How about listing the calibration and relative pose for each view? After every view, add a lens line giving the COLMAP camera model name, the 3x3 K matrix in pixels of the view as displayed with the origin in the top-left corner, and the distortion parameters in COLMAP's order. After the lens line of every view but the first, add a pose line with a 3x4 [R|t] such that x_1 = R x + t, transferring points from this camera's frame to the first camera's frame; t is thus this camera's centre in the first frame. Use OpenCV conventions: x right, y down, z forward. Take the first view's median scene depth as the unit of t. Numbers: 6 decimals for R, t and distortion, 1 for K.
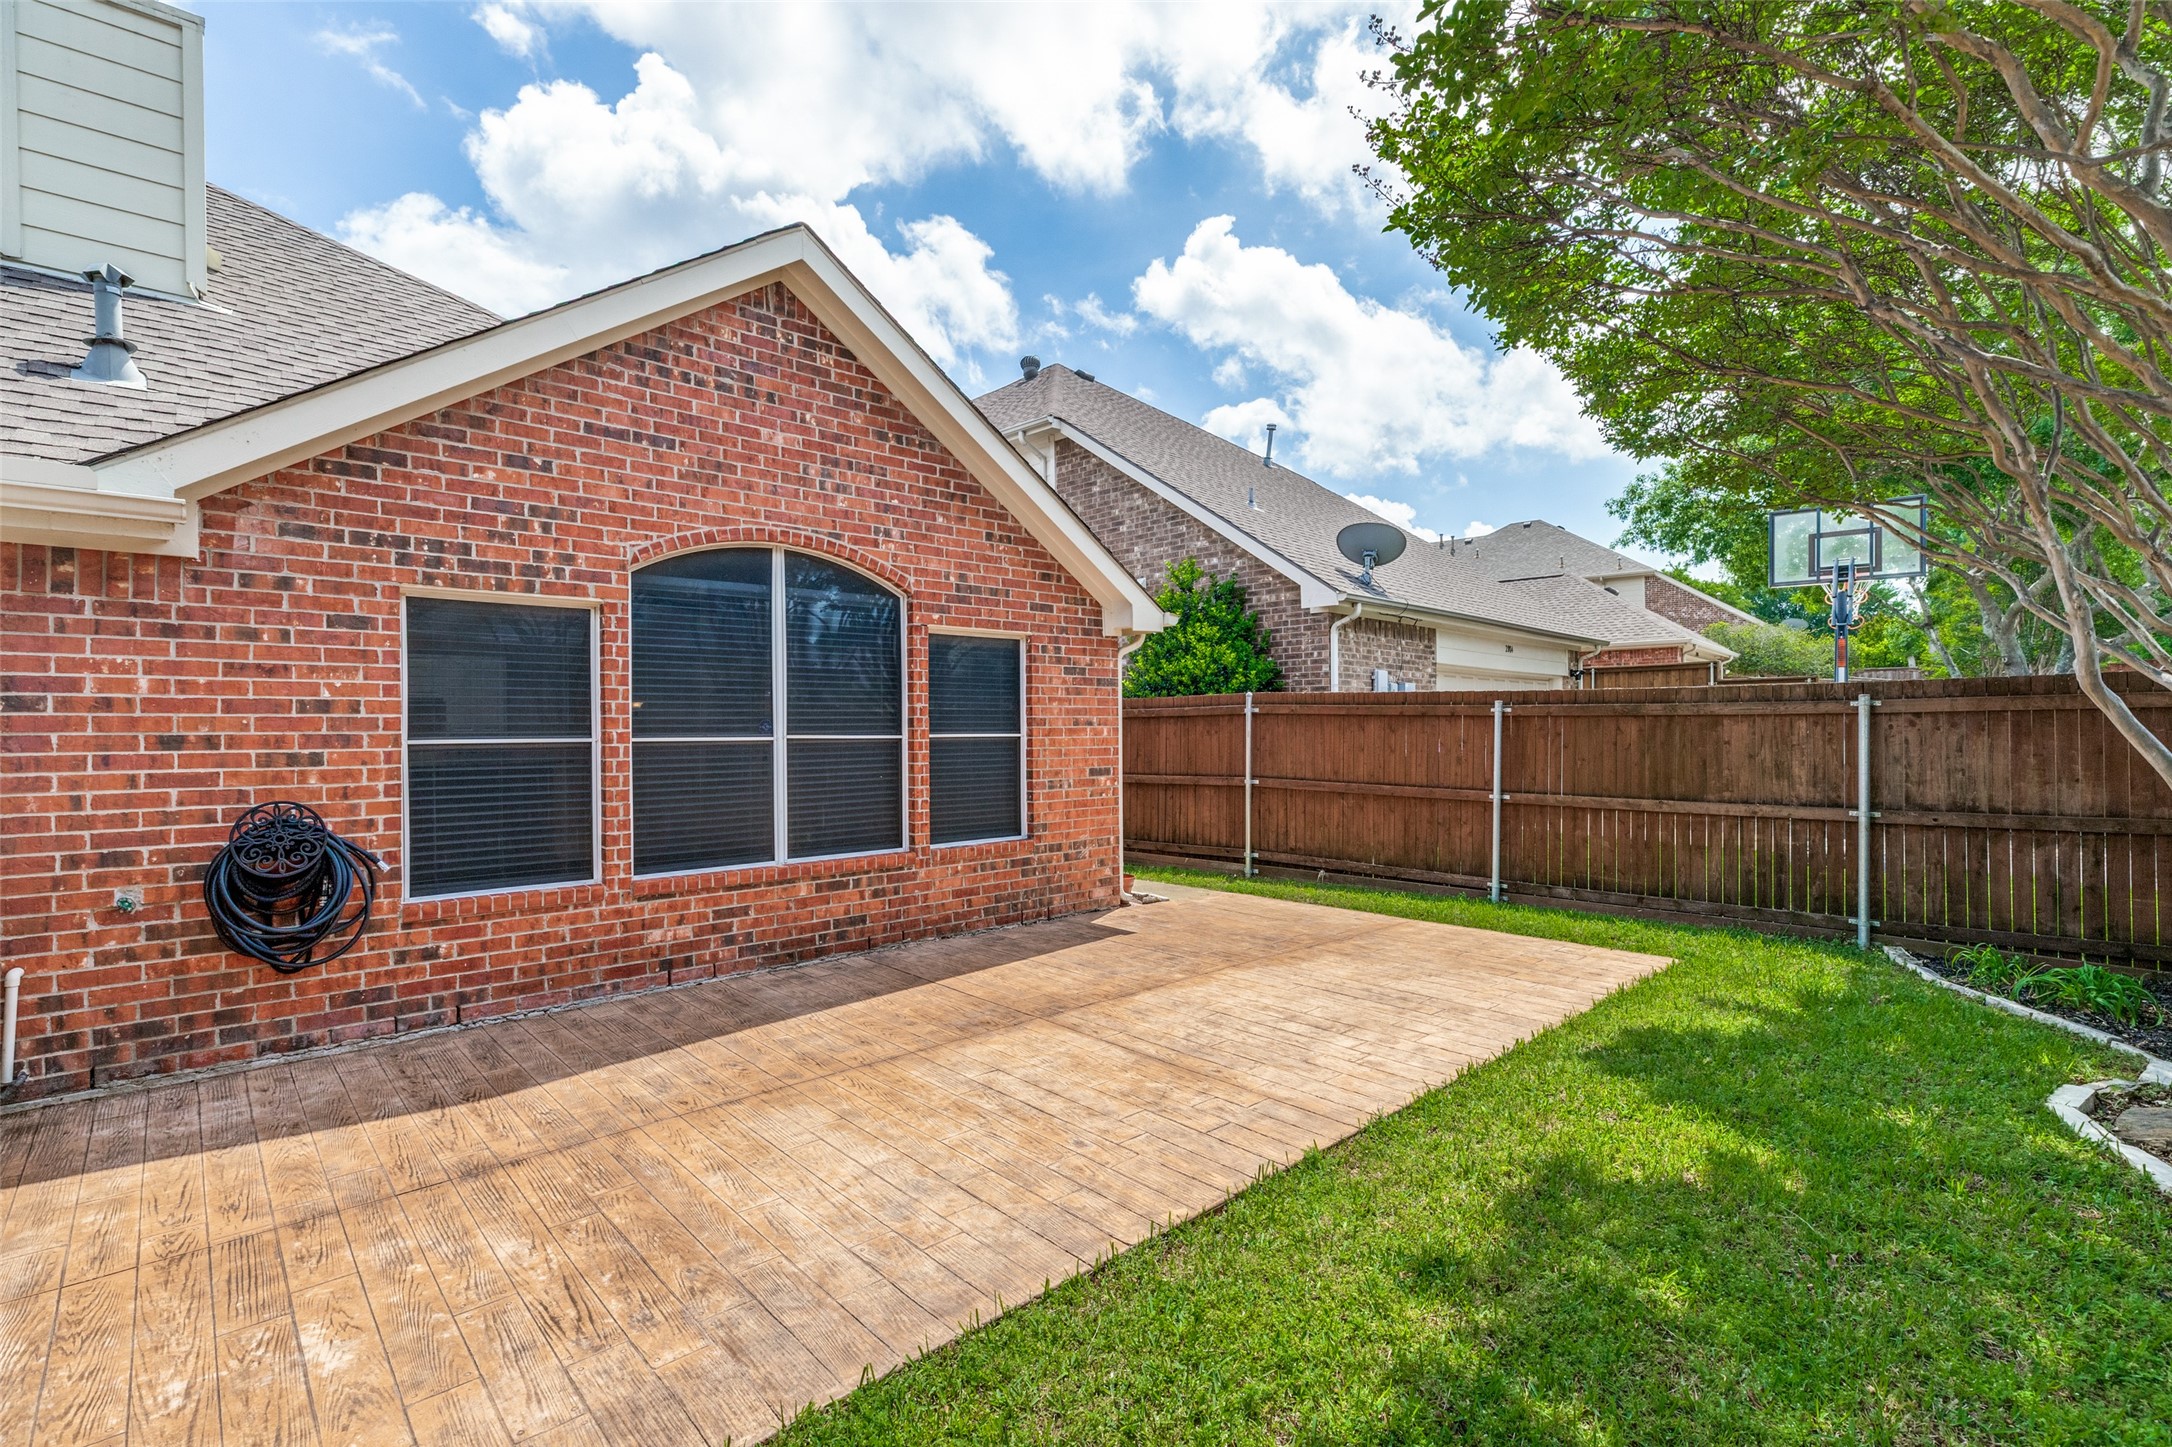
lens RADIAL K [[992.2, 0, 1078.1], [0, 992.2, 735.1], [0, 0, 1]] dist [0.005353, 0.000004]
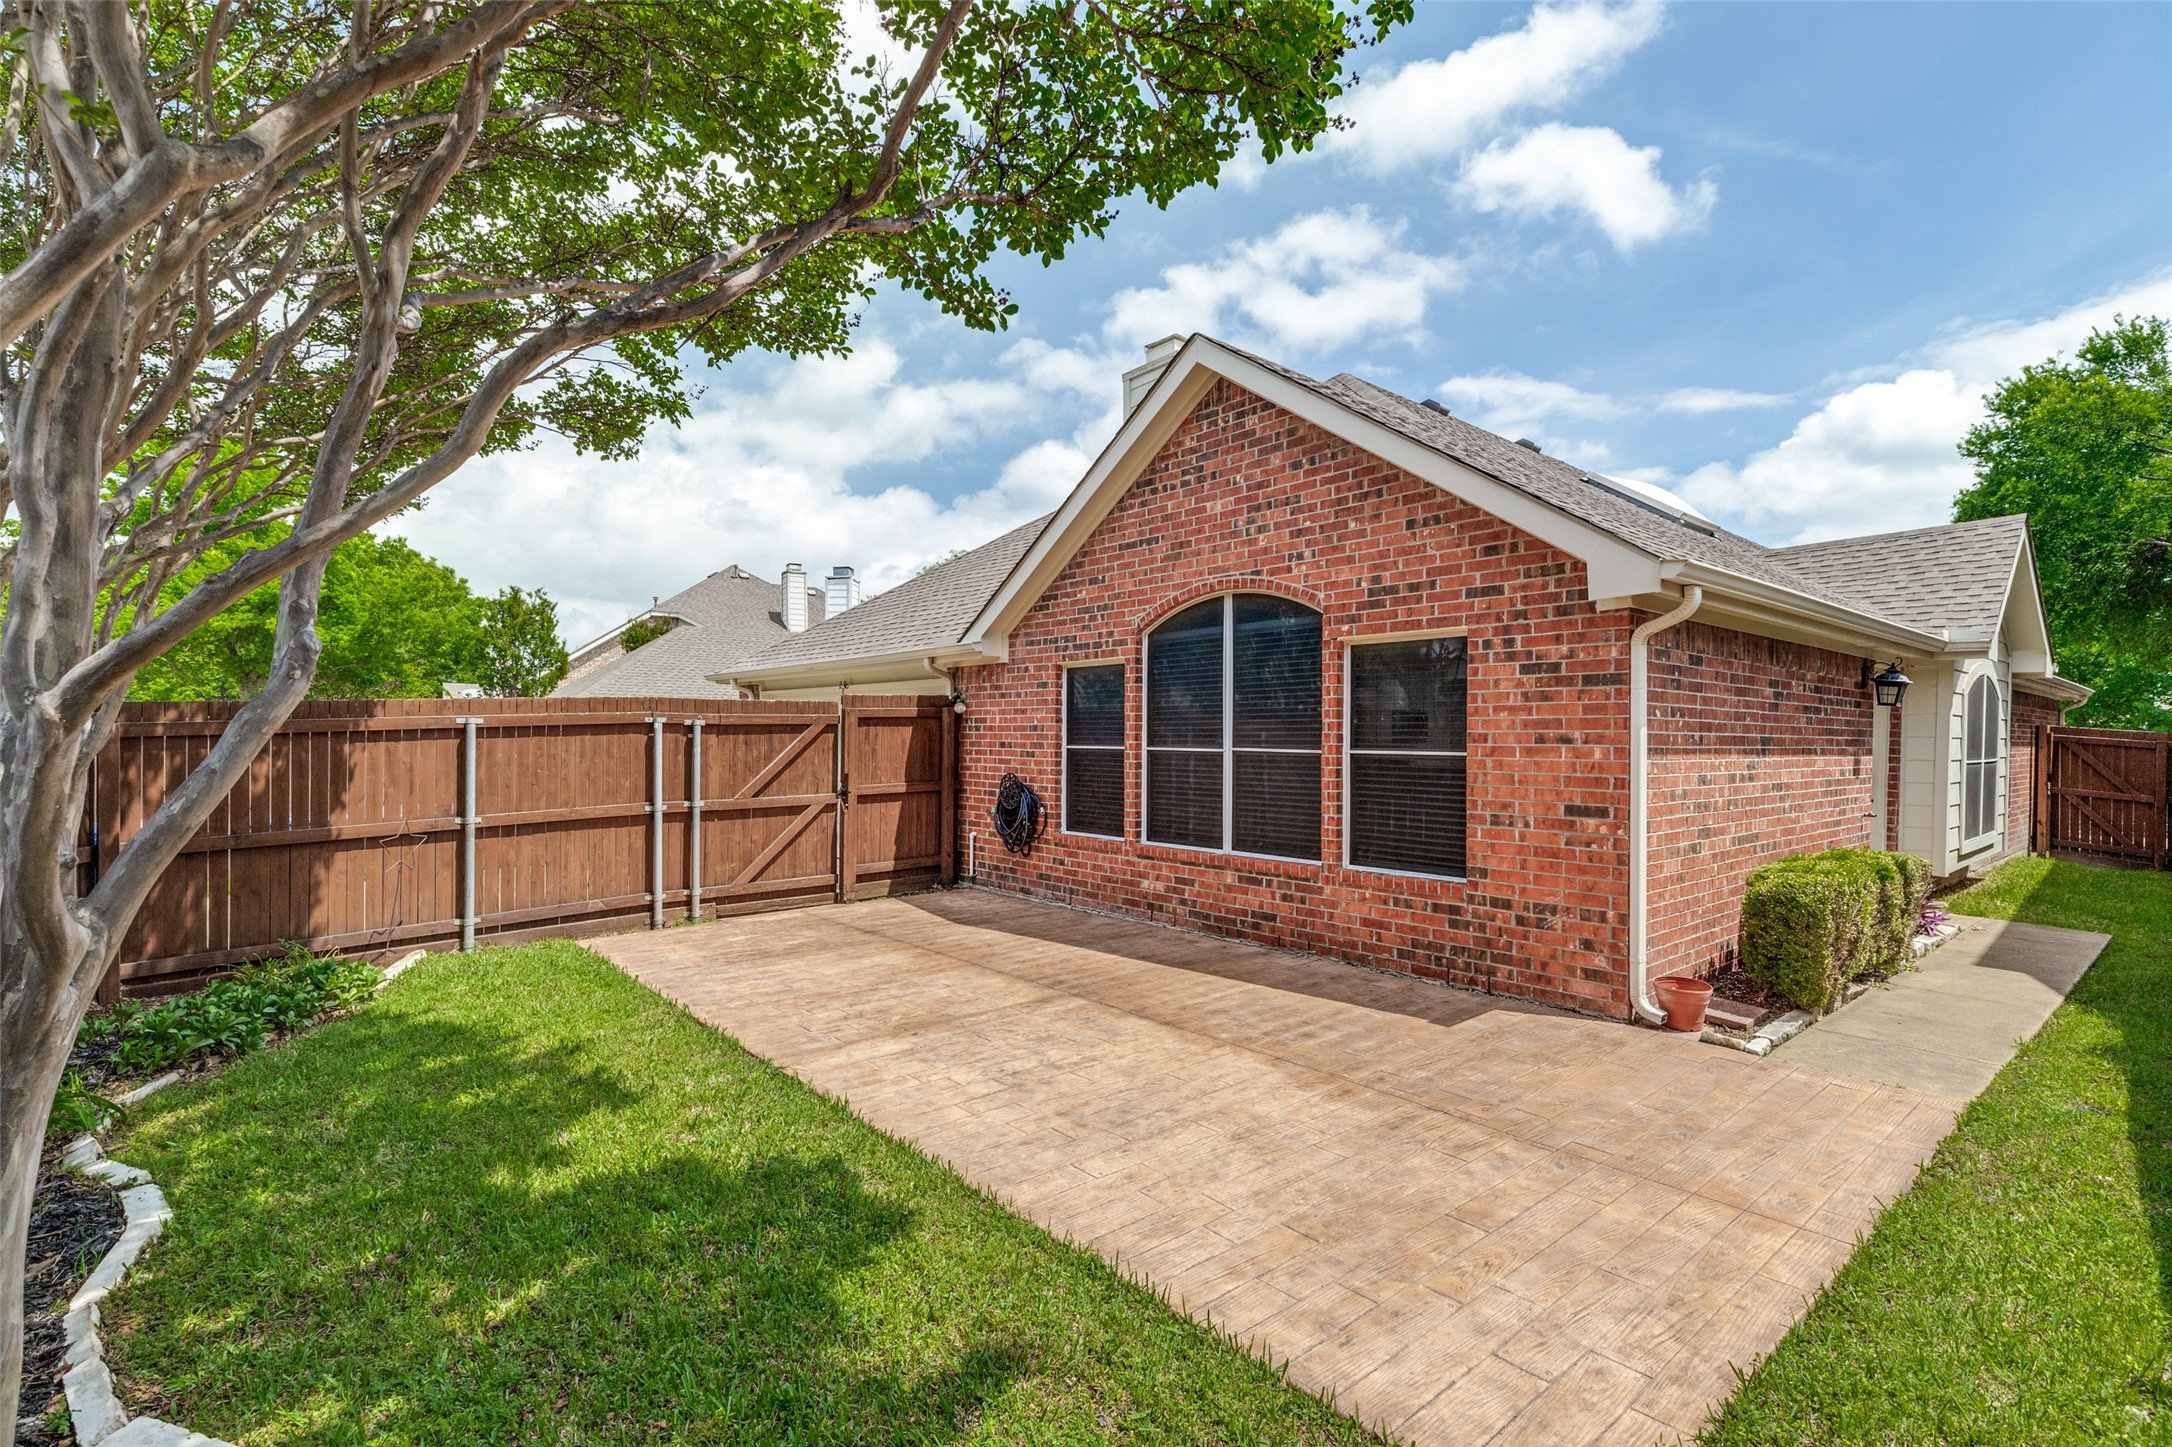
lens RADIAL K [[992.2, 0, 1078.1], [0, 992.2, 735.1], [0, 0, 1]] dist [0.005353, 0.000004]
pose [[-0.042460, 0.006124, -0.999079, 0.910537], [-0.010102, 0.999927, 0.006558, -0.020872], [0.999047, 0.010371, -0.042395, 0.857254]]
